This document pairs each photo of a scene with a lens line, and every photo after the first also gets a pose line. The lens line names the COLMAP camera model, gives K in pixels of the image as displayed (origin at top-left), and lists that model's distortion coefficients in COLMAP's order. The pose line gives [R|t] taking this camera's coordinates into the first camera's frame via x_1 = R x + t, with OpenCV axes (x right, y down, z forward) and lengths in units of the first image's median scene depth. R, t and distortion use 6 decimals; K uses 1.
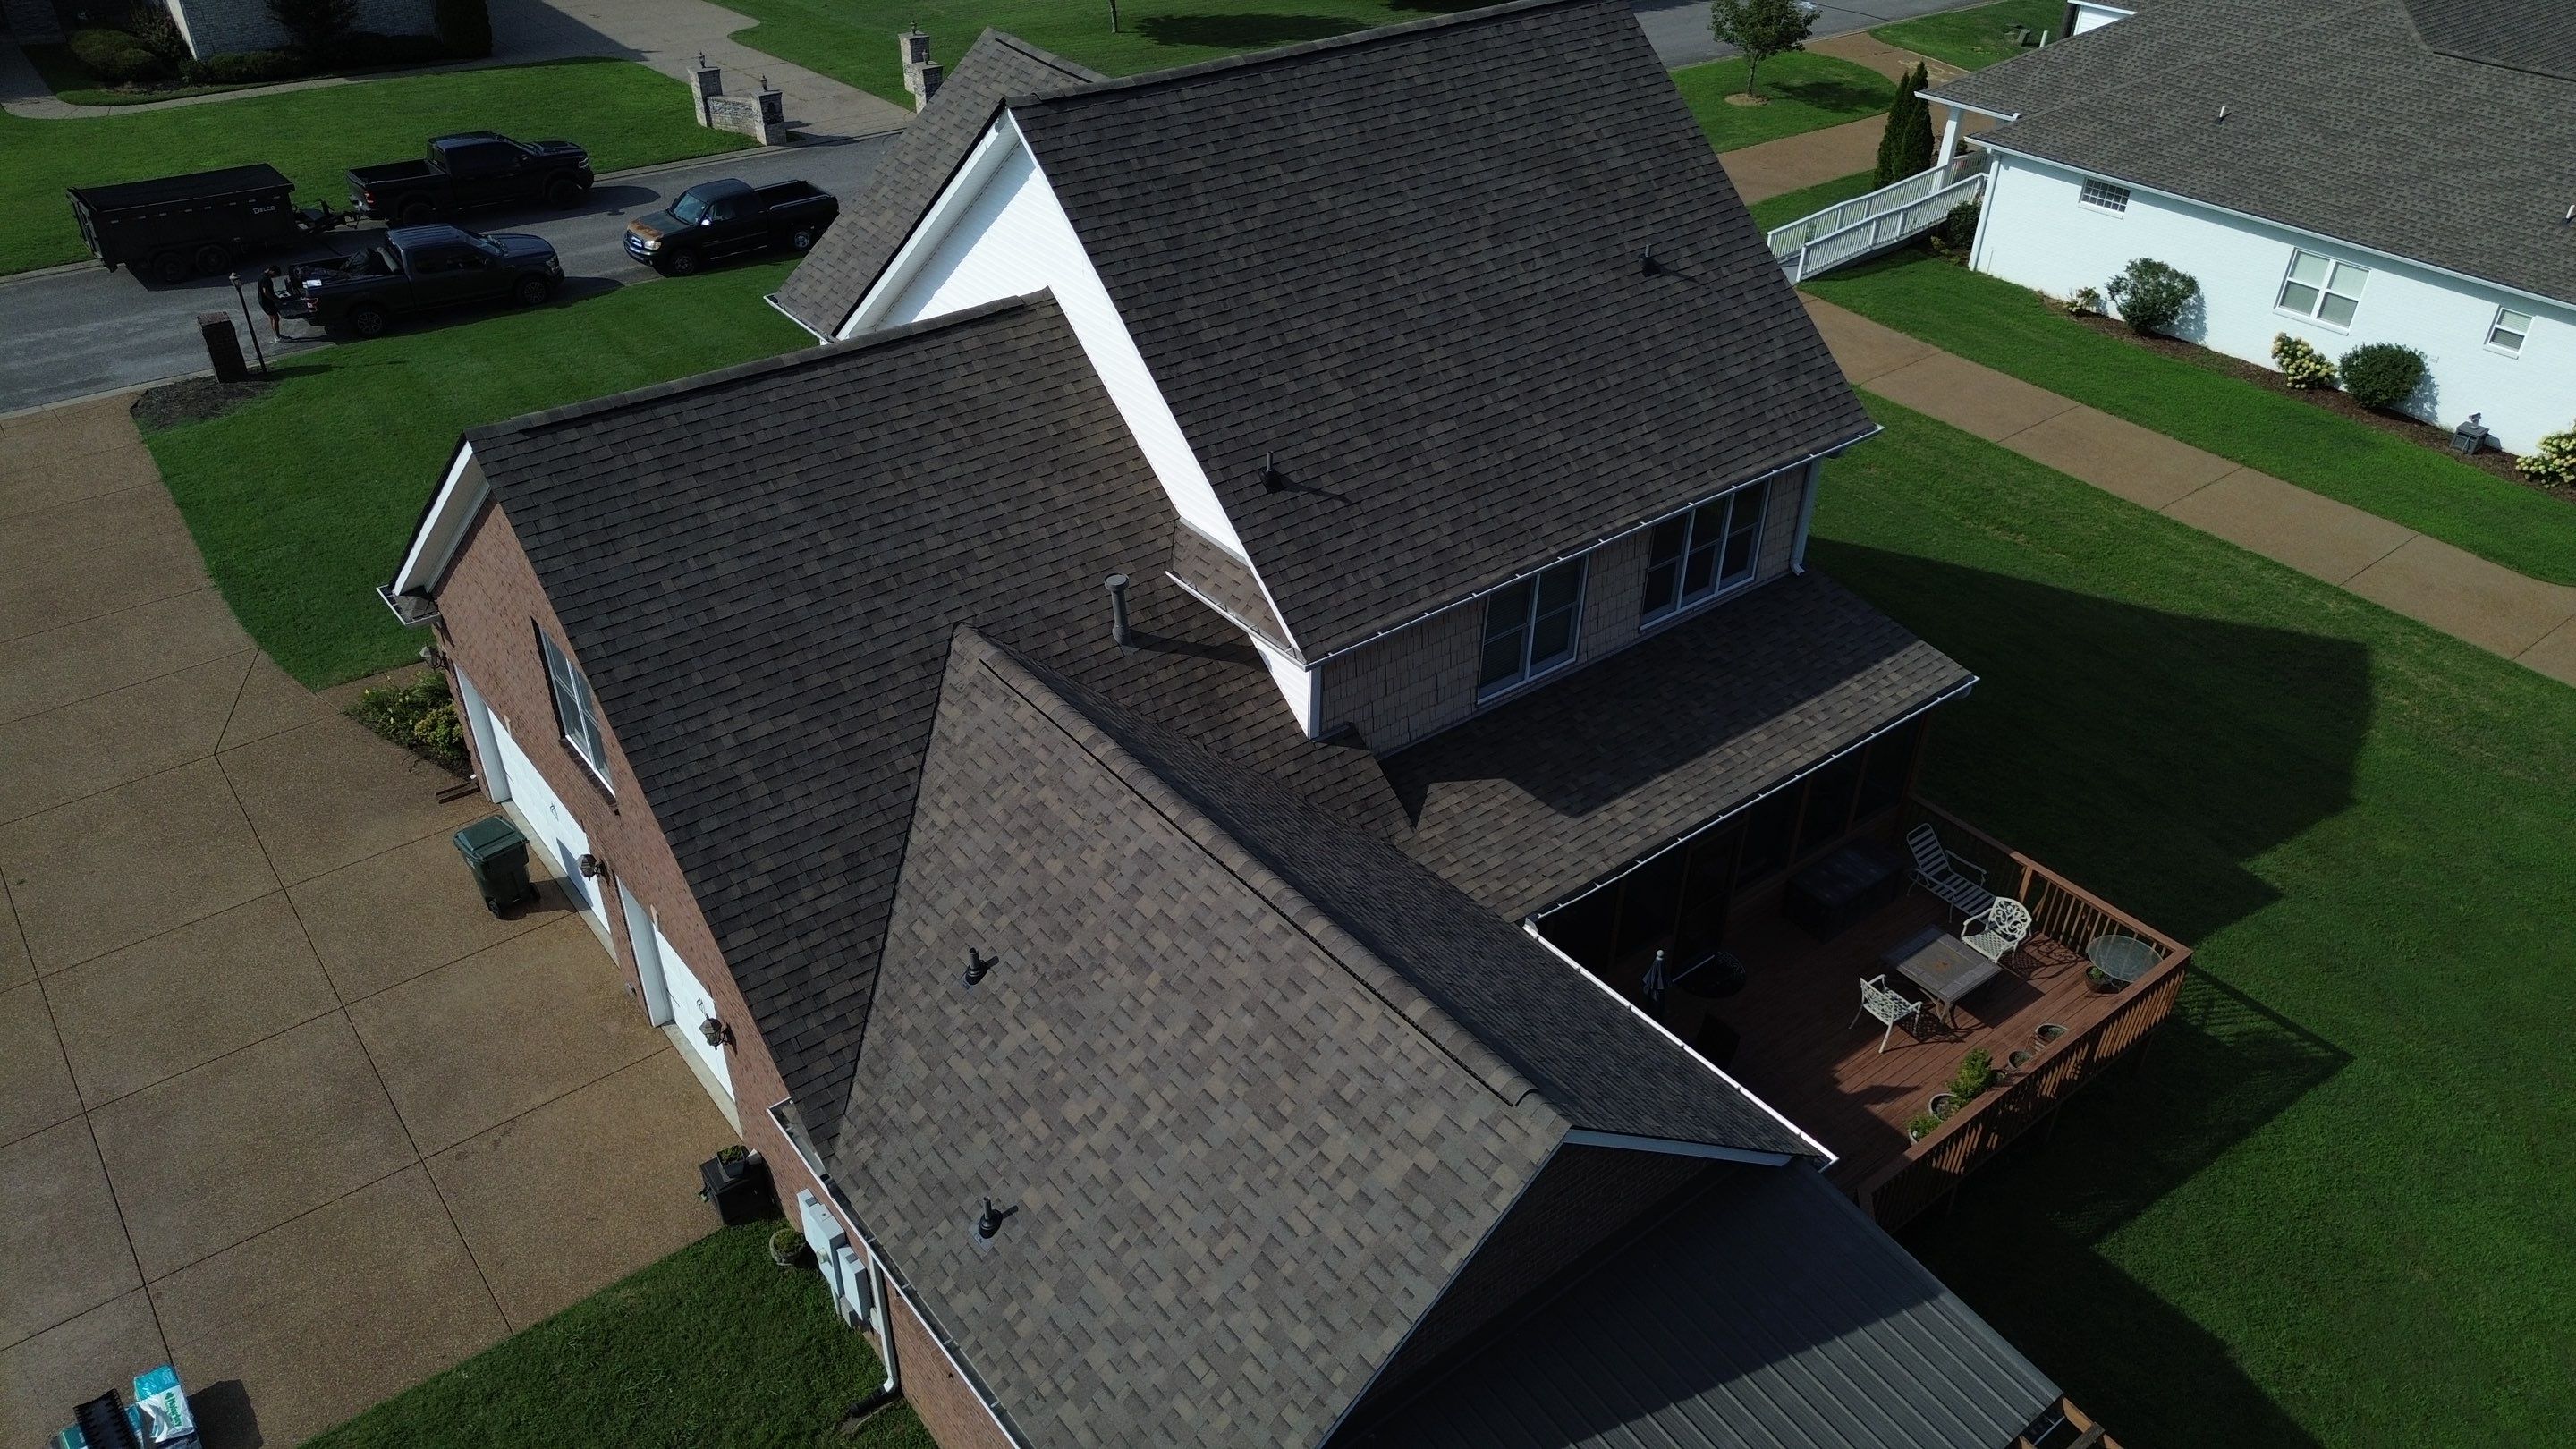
lens RADIAL K [[1836.5, 0, 1305.4], [0, 1836.5, 719.9], [0, 0, 1]] dist [0.047400, -0.017033]
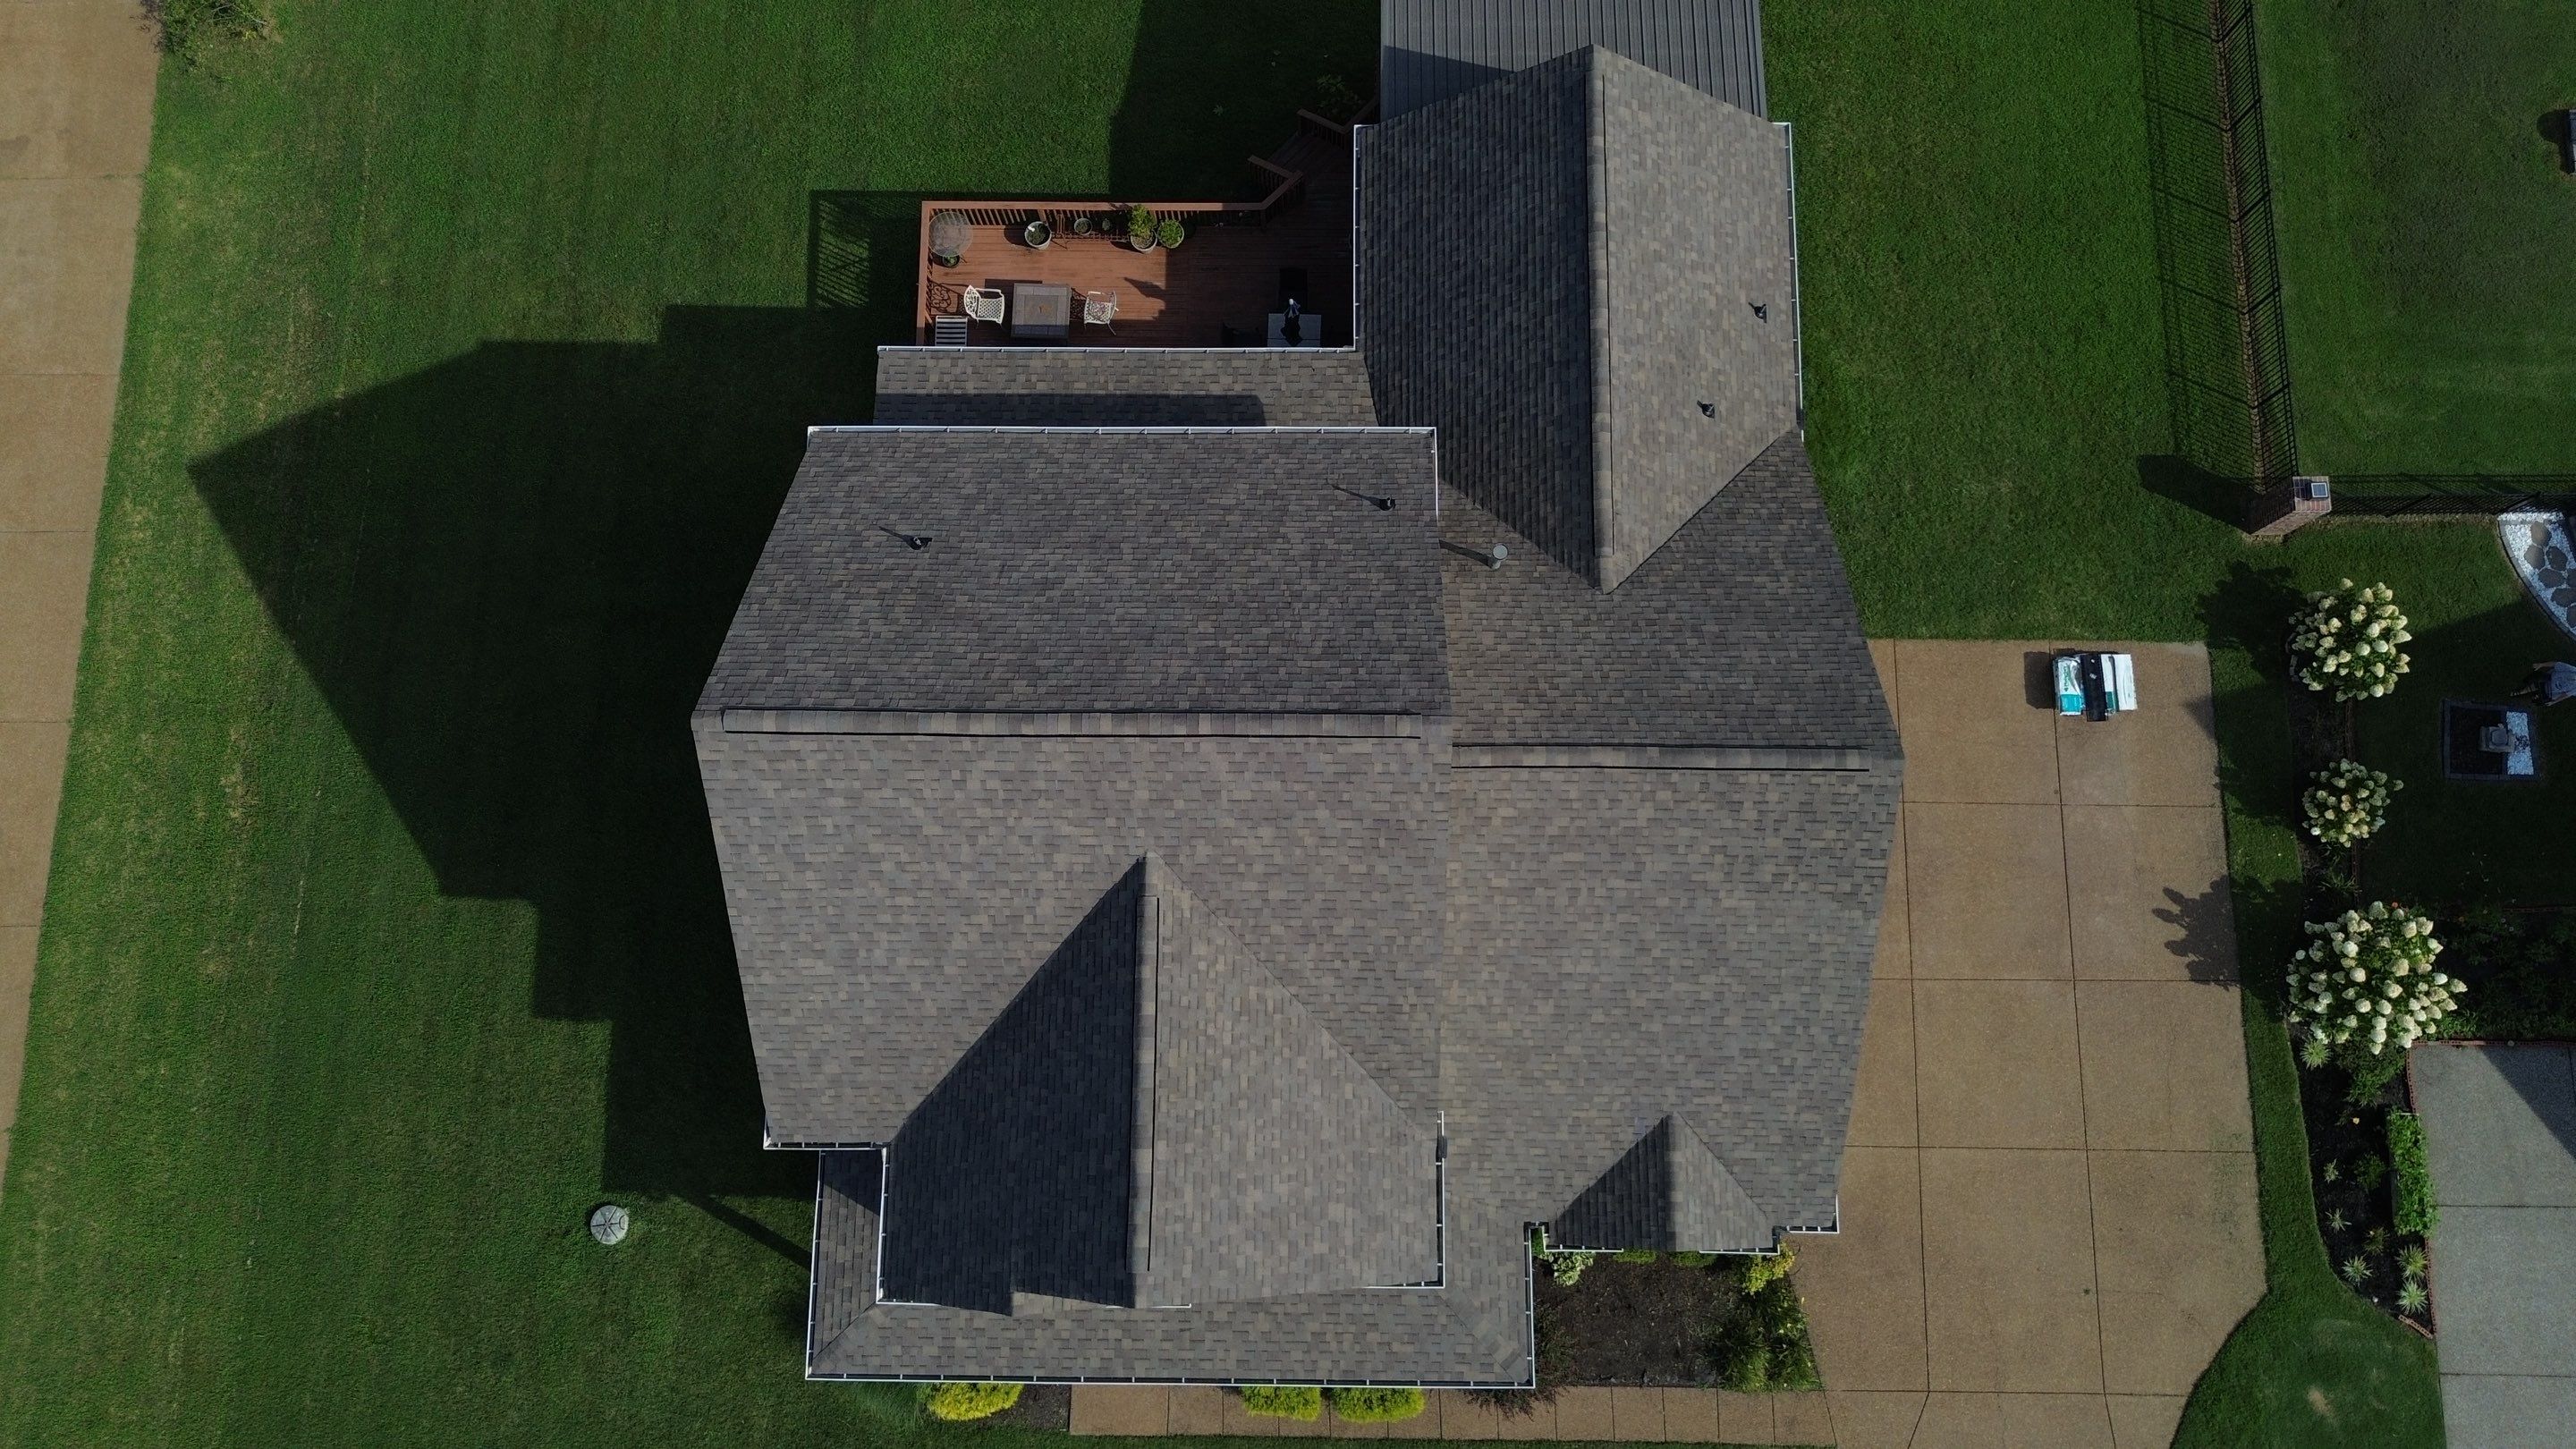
lens RADIAL K [[1836.5, 0, 1289.0], [0, 1836.5, 713.6], [0, 0, 1]] dist [0.047400, -0.017033]
pose [[-0.776245, -0.619773, 0.115434, -0.201181], [0.355752, -0.279464, 0.891819, -1.316995], [-0.520465, 0.733336, 0.437417, 0.523954]]
